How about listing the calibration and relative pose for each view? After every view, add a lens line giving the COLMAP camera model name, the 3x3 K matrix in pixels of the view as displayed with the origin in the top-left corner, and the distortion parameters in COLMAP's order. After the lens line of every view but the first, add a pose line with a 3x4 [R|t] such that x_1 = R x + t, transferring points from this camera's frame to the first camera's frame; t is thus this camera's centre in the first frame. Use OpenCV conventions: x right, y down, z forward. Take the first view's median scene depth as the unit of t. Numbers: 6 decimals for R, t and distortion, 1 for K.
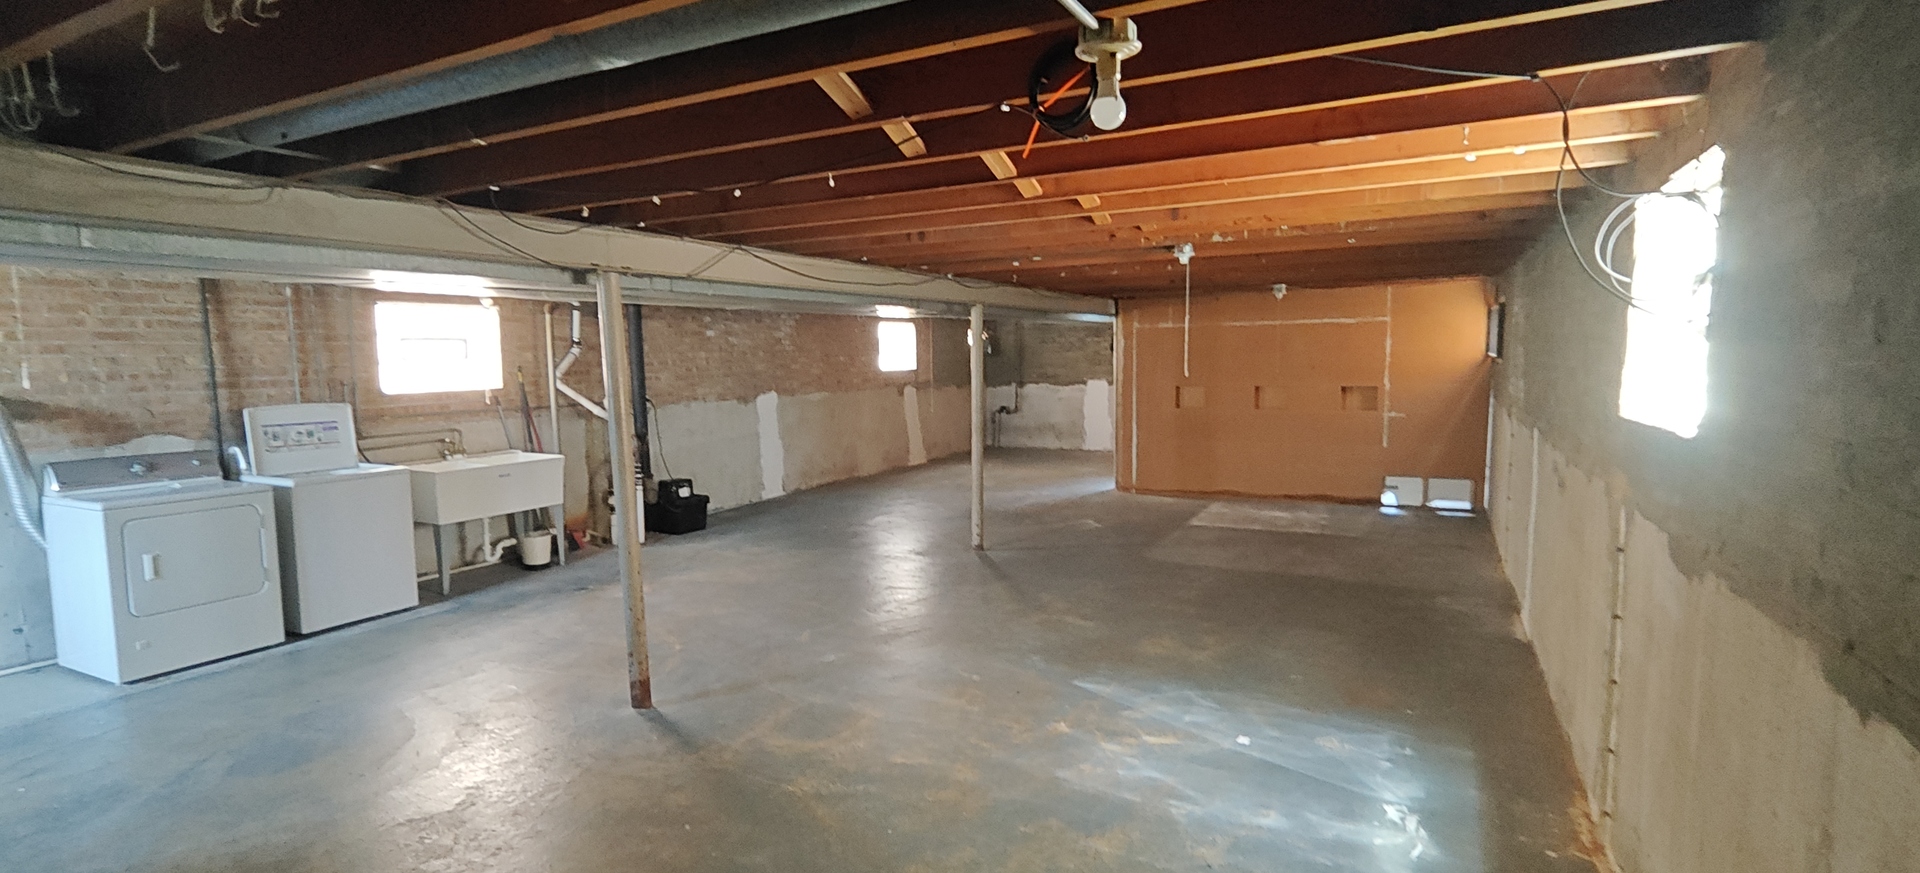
lens RADIAL K [[894.8, 0, 965.1], [0, 894.8, 444.1], [0, 0, 1]] dist [0.003672, 0.001972]
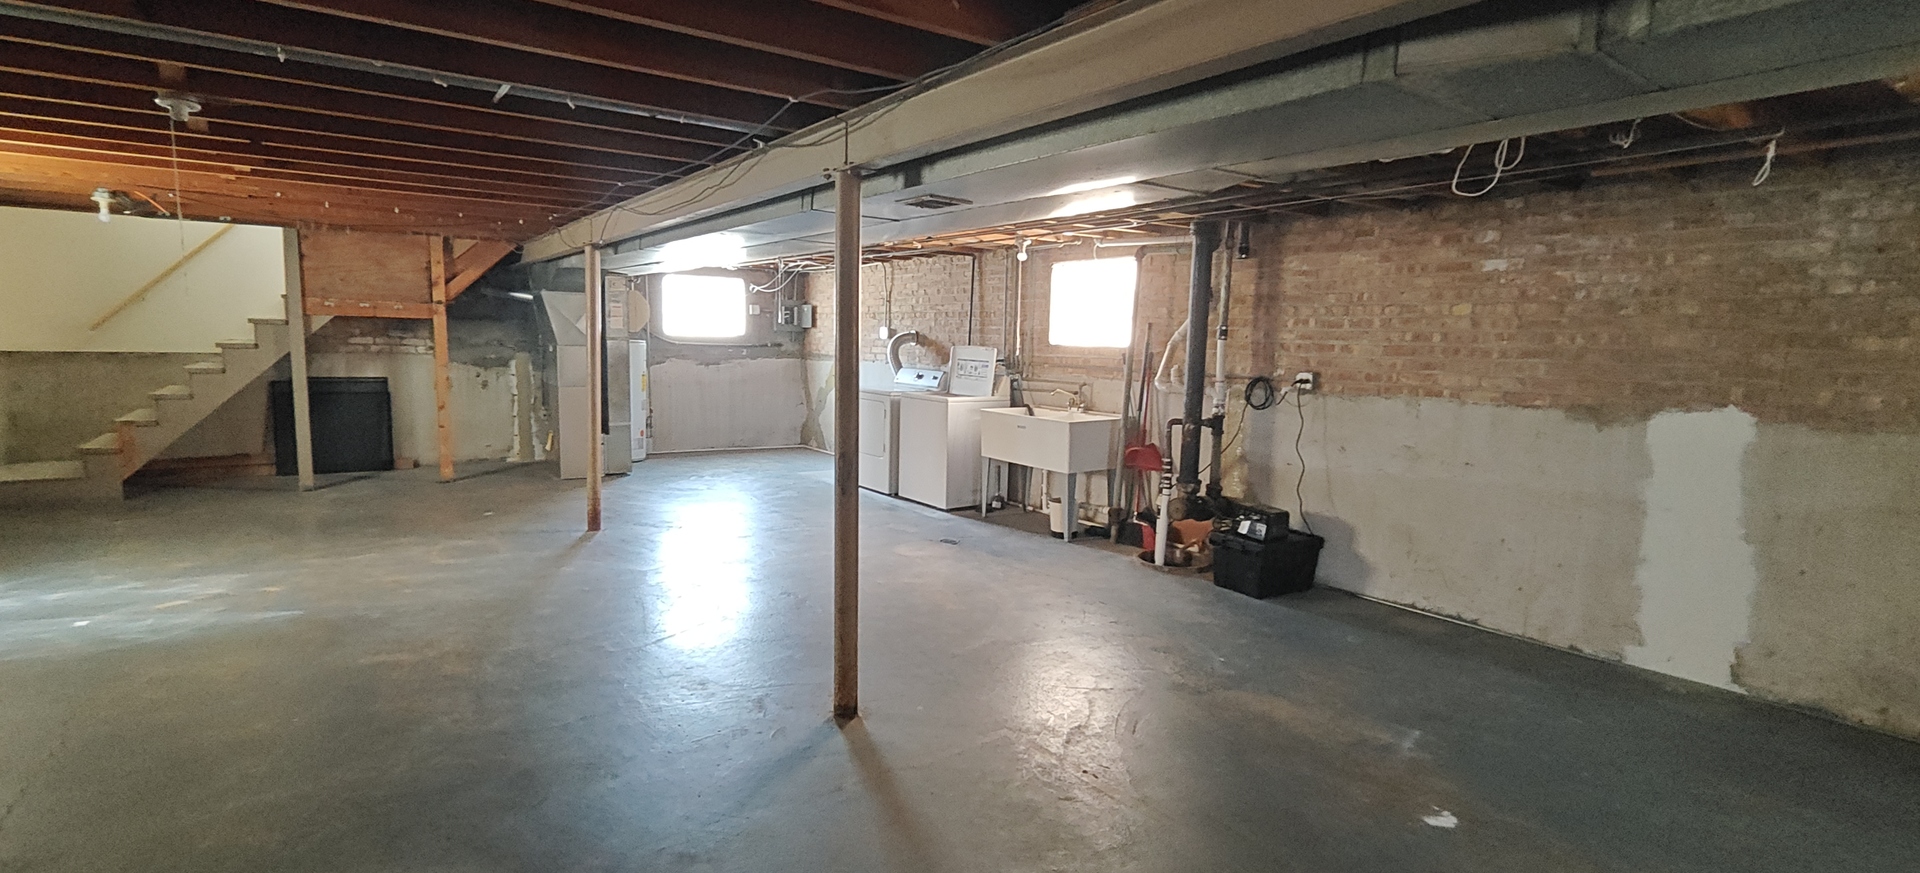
lens RADIAL K [[894.8, 0, 932.0], [0, 894.8, 455.9], [0, 0, 1]] dist [0.003672, 0.001972]
pose [[-0.486213, 0.122072, -0.865272, 0.489194], [-0.102841, 0.975320, 0.195385, -0.139939], [0.867768, 0.183985, -0.461659, 1.587401]]
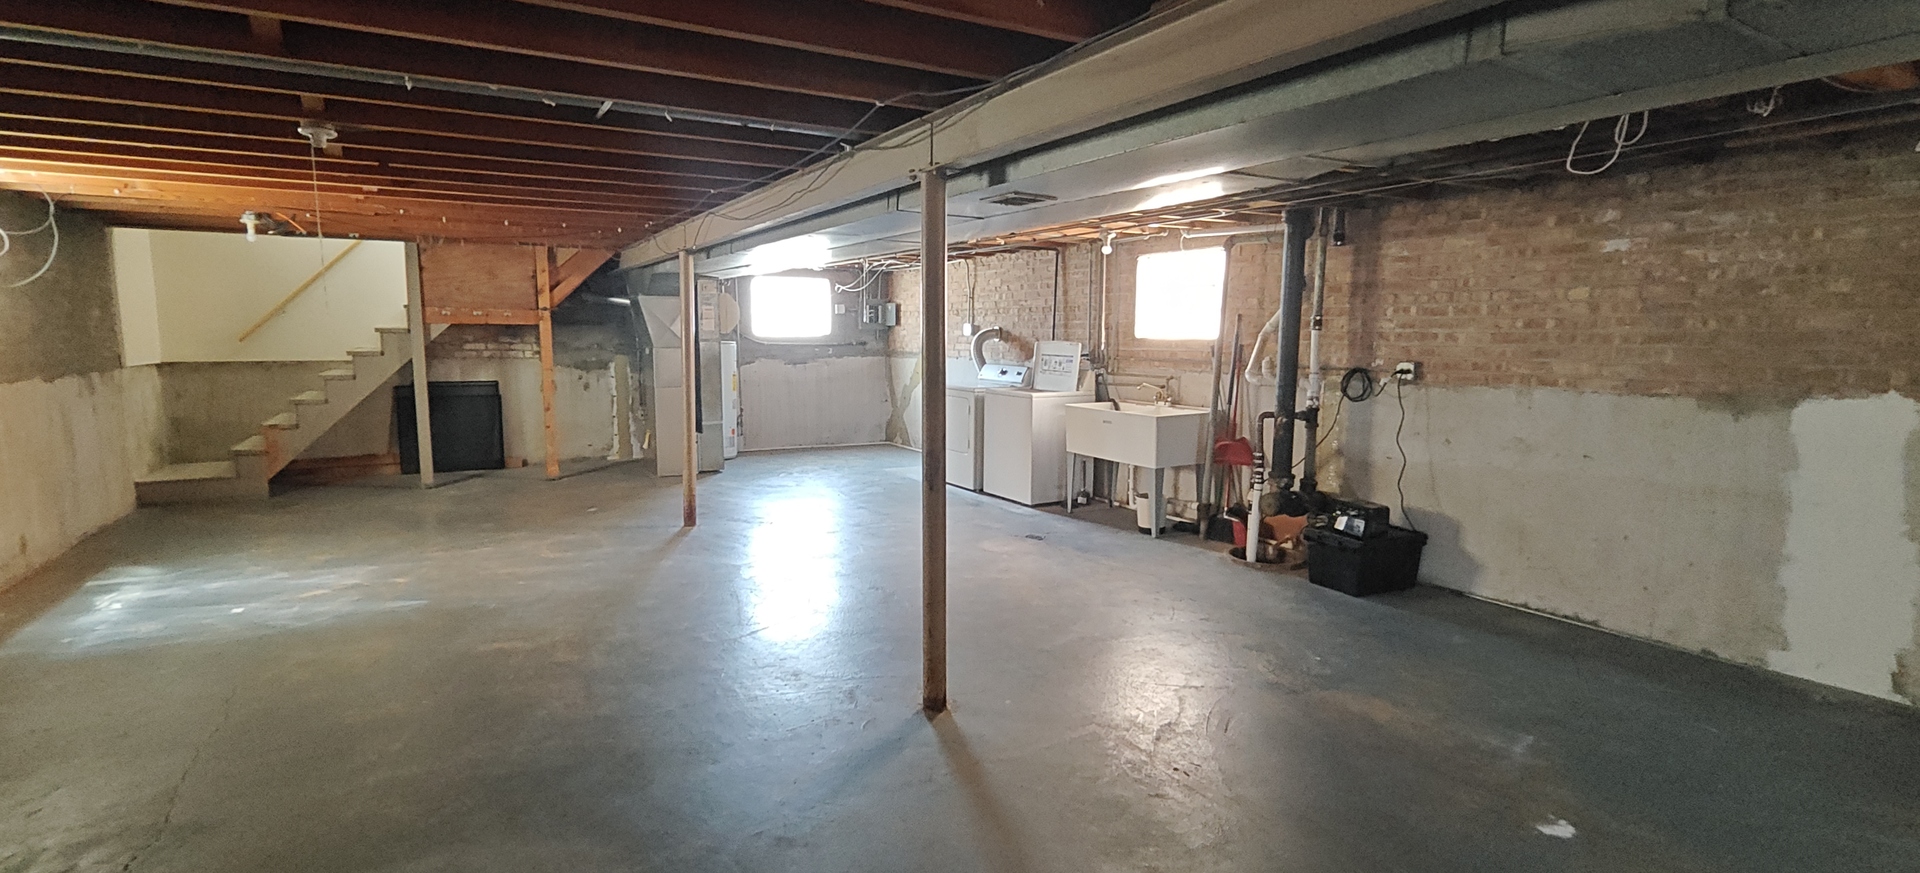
lens RADIAL K [[894.8, 0, 931.6], [0, 894.8, 454.7], [0, 0, 1]] dist [0.003672, 0.001972]
pose [[-0.563547, 0.128293, -0.816061, 0.495680], [-0.077599, 0.975278, 0.206911, -0.141224], [0.822431, 0.179929, -0.539659, 1.588282]]
